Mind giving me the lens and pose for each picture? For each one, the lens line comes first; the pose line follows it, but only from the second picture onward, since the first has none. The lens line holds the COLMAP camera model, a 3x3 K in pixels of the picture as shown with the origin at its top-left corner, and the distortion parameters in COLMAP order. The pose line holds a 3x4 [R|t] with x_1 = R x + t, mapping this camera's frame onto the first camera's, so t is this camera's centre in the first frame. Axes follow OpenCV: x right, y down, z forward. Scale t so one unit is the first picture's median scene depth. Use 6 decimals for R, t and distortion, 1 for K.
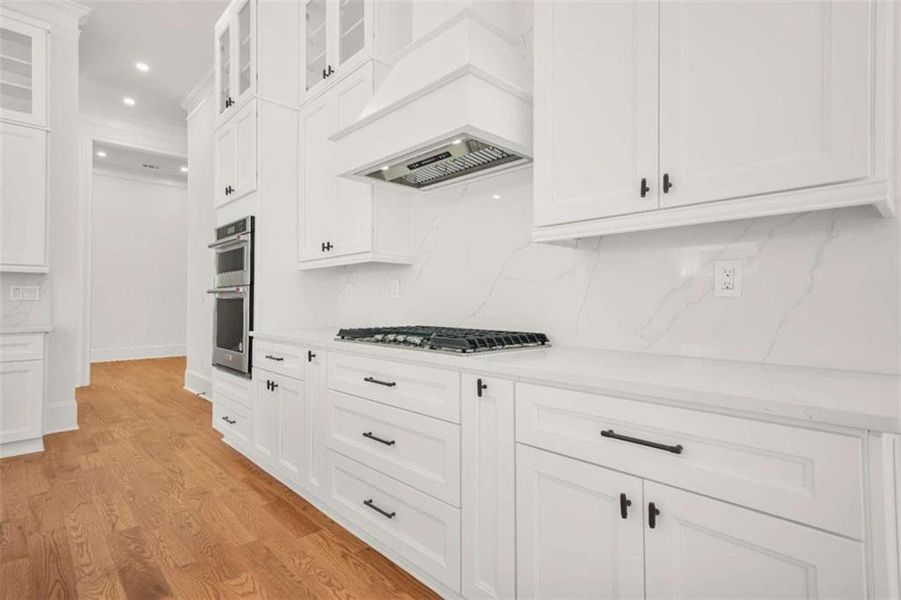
lens RADIAL K [[449.6, 0, 450.5], [0, 449.6, 300.0], [0, 0, 1]] dist [0.012713, -0.000280]
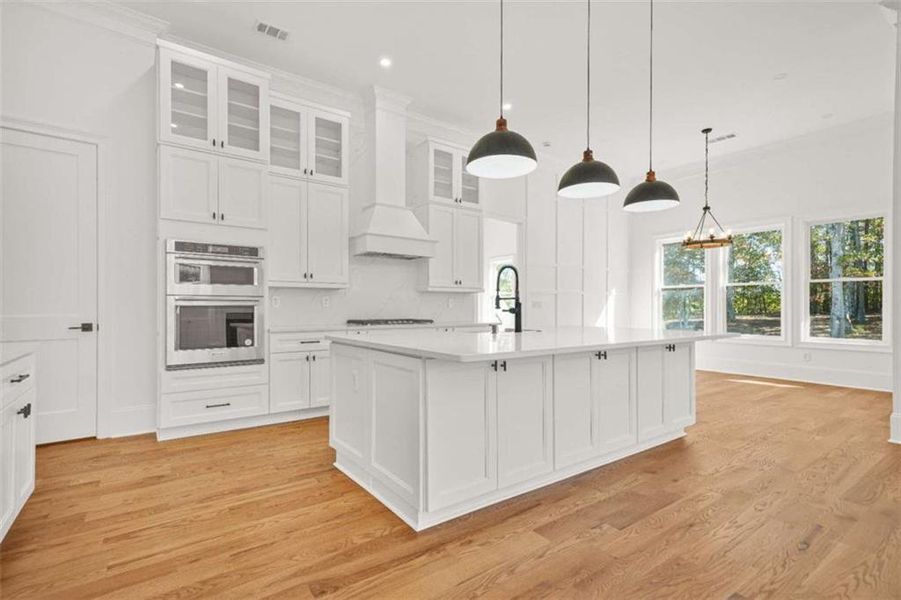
lens RADIAL K [[423.6, 0, 443.6], [0, 423.6, 305.5], [0, 0, 1]] dist [0.018191, 0.000170]
pose [[0.134513, 0.002487, 0.990909, -2.282377], [-0.005770, 0.999982, -0.001727, -0.008615], [-0.990895, -0.005485, 0.134525, 0.349142]]
